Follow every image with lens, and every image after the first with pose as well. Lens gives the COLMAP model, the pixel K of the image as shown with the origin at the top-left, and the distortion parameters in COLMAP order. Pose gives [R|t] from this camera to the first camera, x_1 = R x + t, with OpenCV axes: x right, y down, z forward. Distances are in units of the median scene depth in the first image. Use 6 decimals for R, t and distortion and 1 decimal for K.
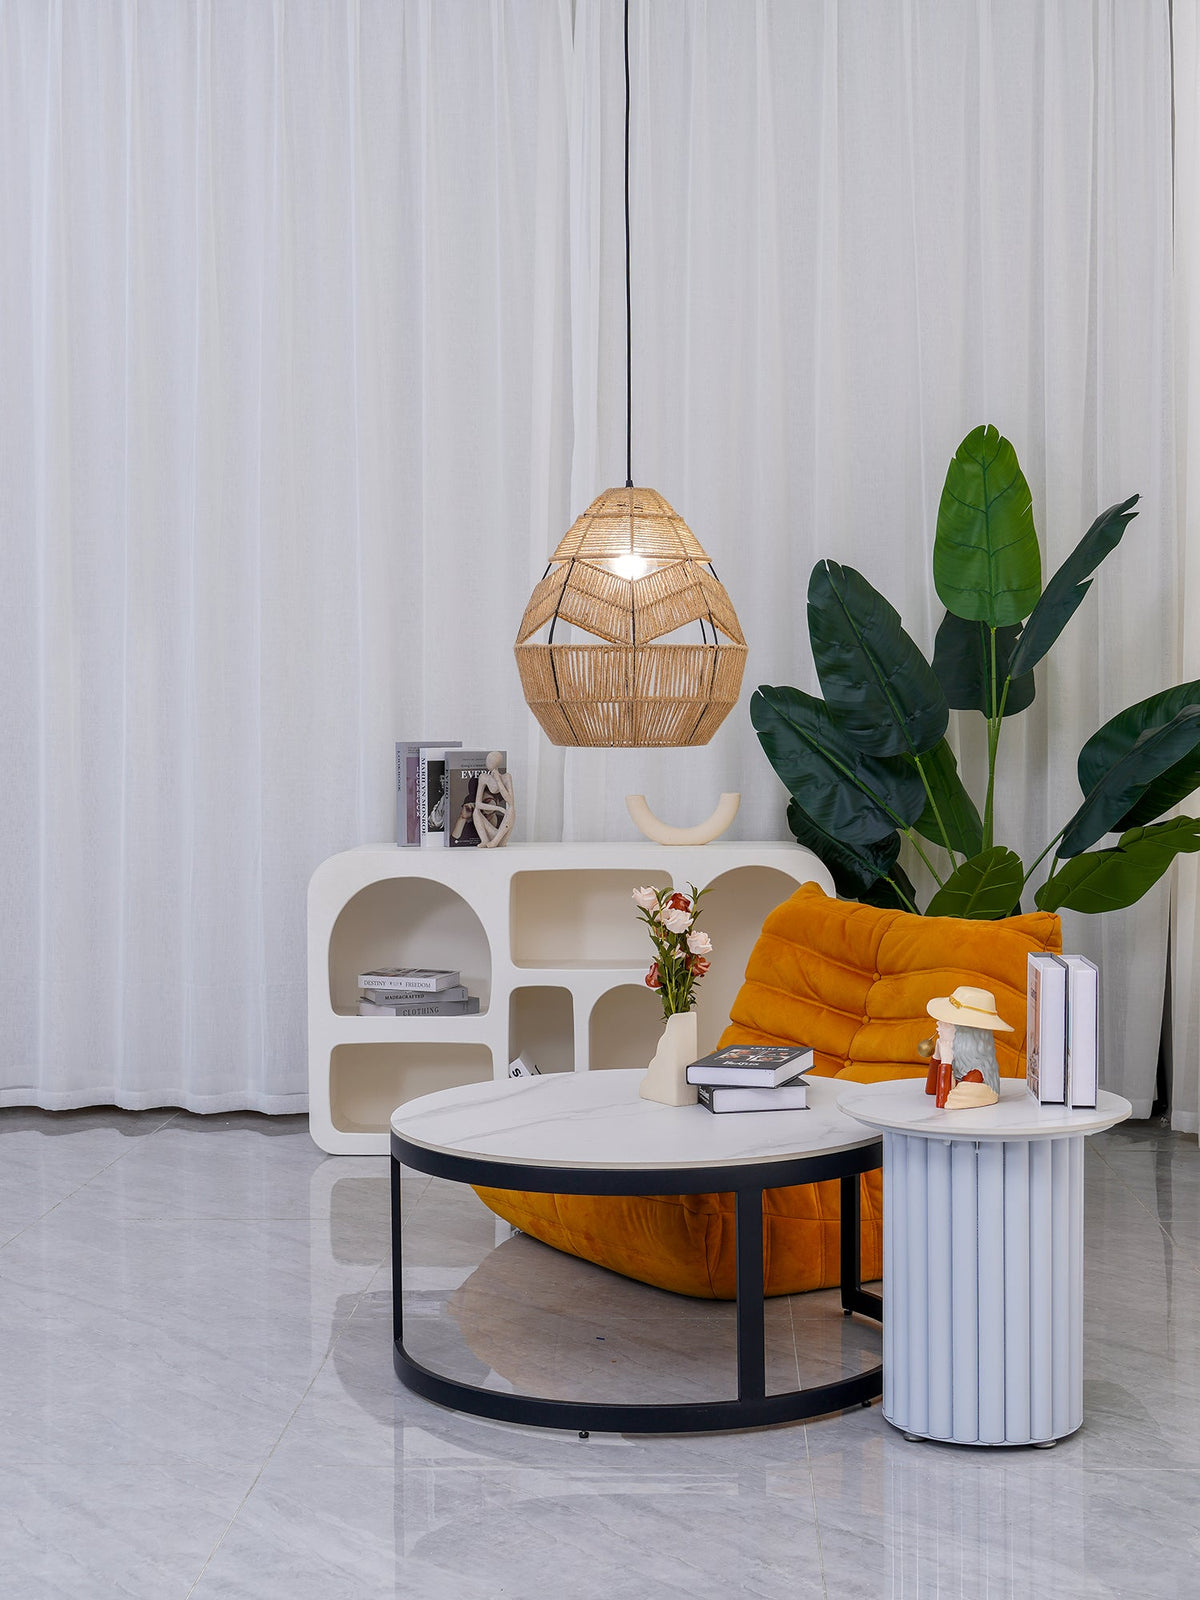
lens RADIAL K [[2223.3, 0, 600.0], [0, 2223.3, 800.0], [0, 0, 1]] dist [0.014815, 0.016816]
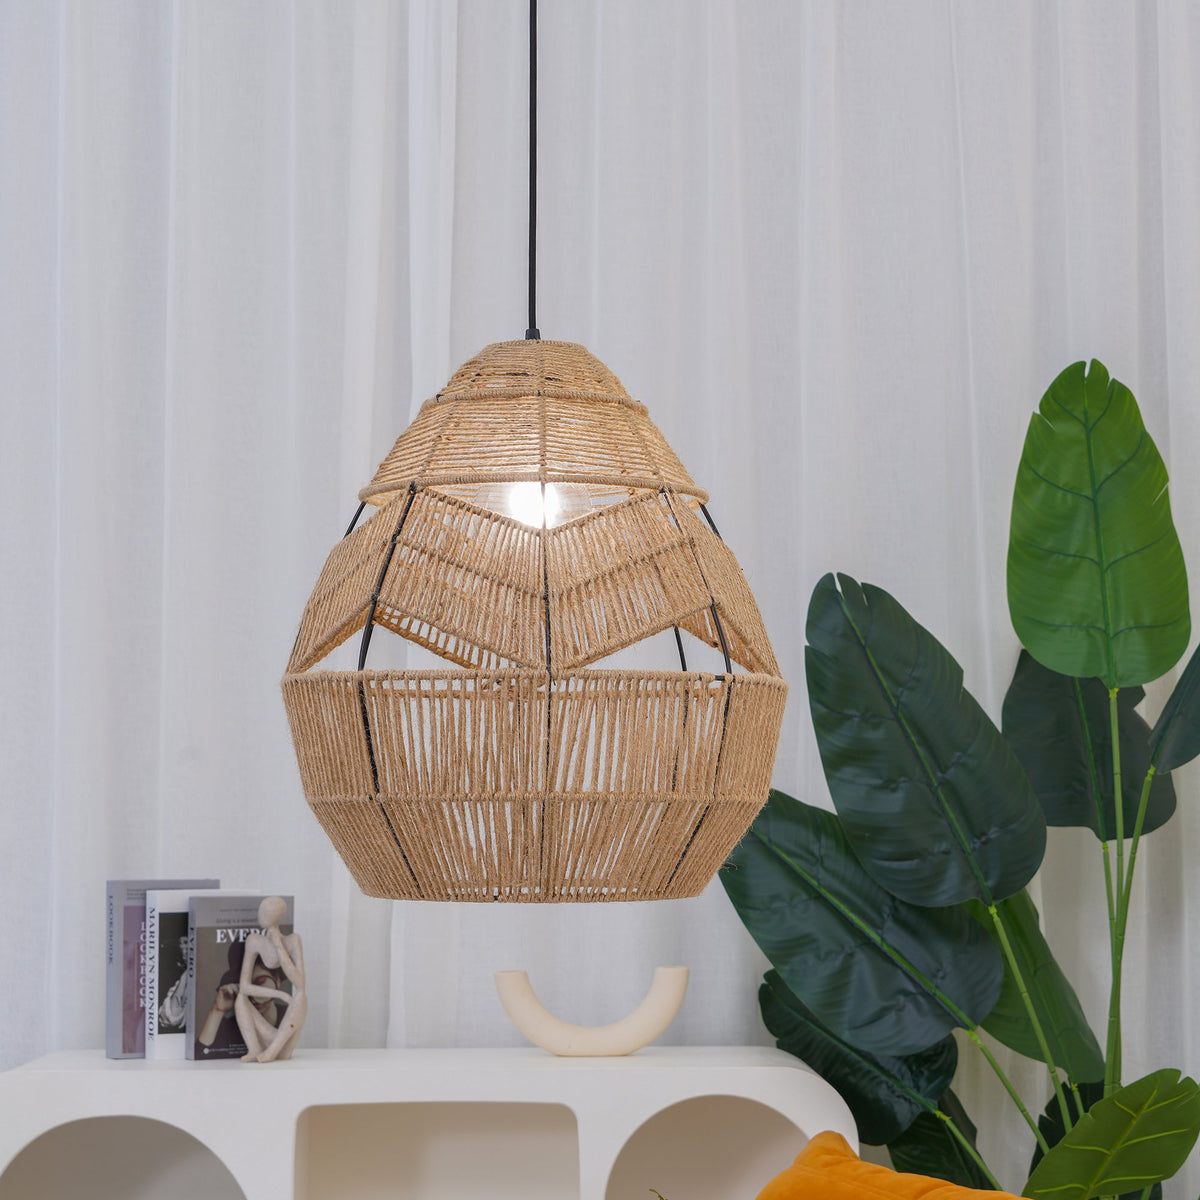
lens RADIAL K [[2595.0, 0, 600.0], [0, 2595.0, 600.0], [0, 0, 1]] dist [-0.023890, -0.204484]
pose [[0.998016, 0.006522, 0.062622, -0.004513], [0.001683, 0.991501, -0.130086, -0.010483], [-0.062938, 0.129933, 0.989523, 0.309732]]
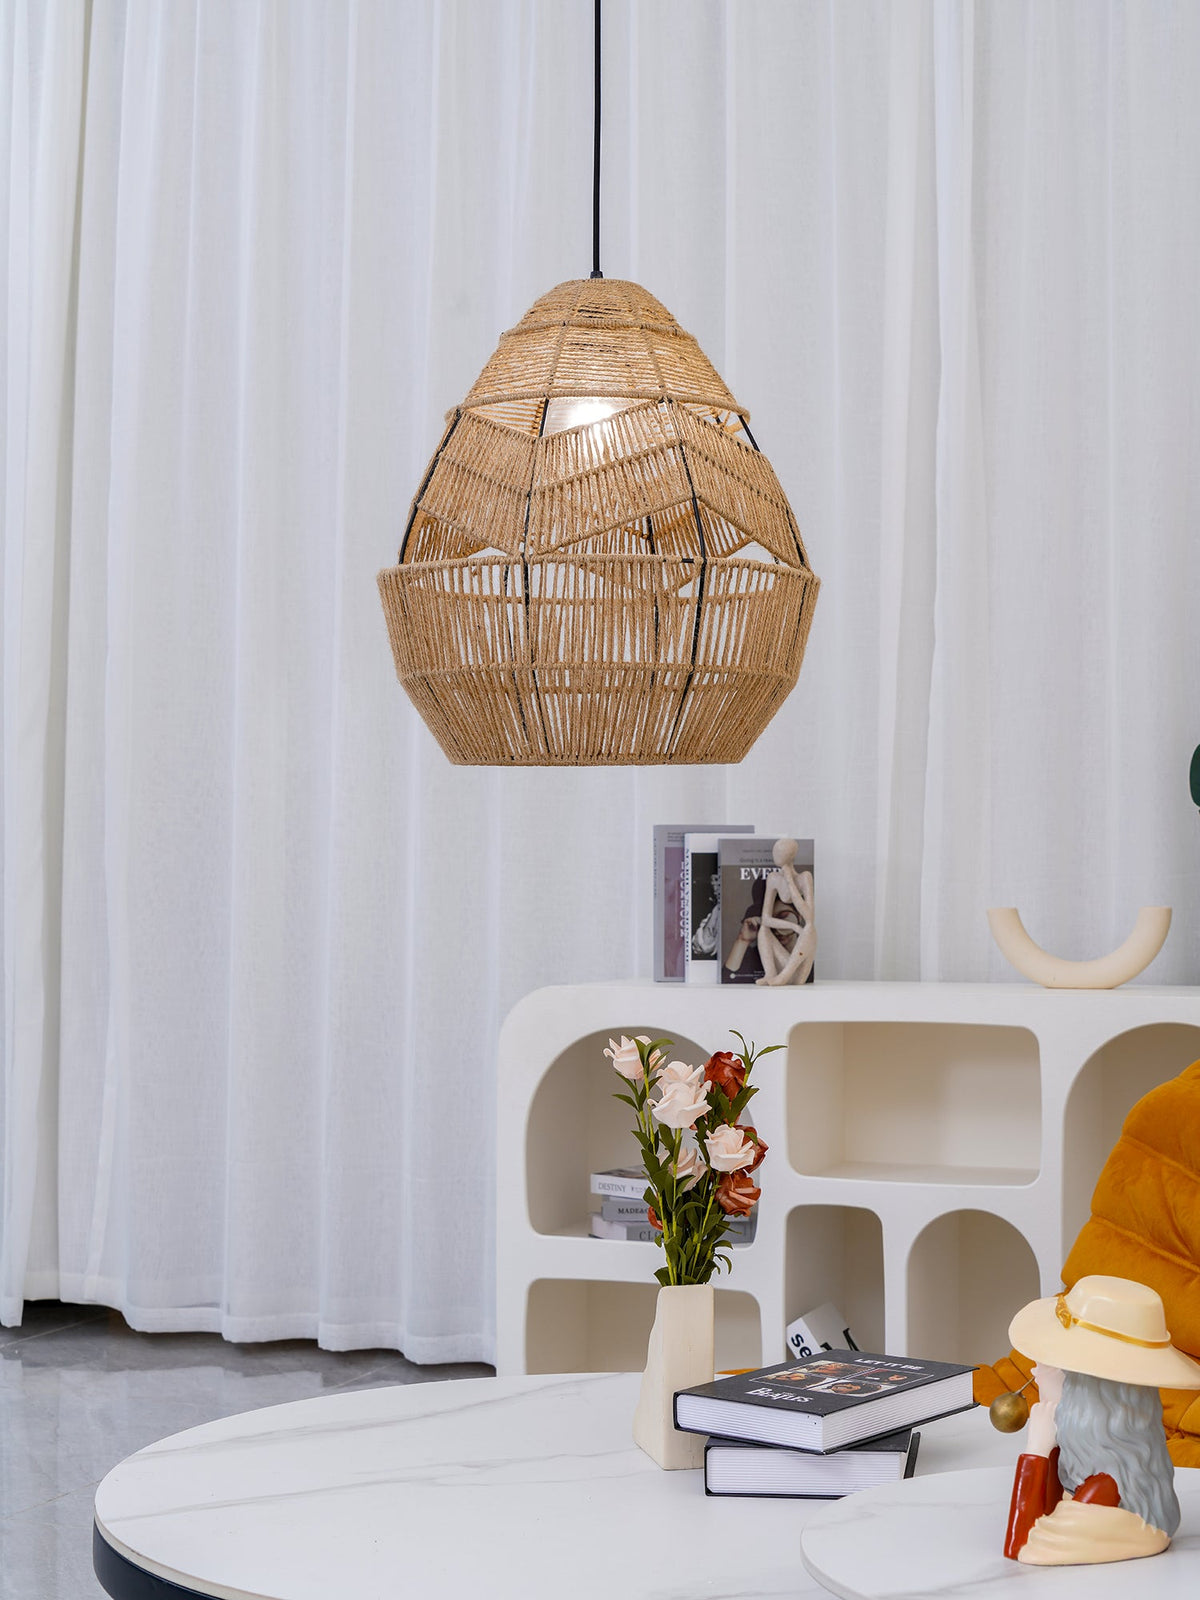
lens RADIAL K [[2461.8, 0, 599.2], [0, 2461.8, 705.9], [0, 0, 1]] dist [-0.032781, -0.247070]
pose [[0.947176, -0.012779, -0.320459, 0.136225], [-0.020502, 0.994750, -0.100264, 0.013455], [0.320058, 0.101538, 0.941941, 0.302020]]
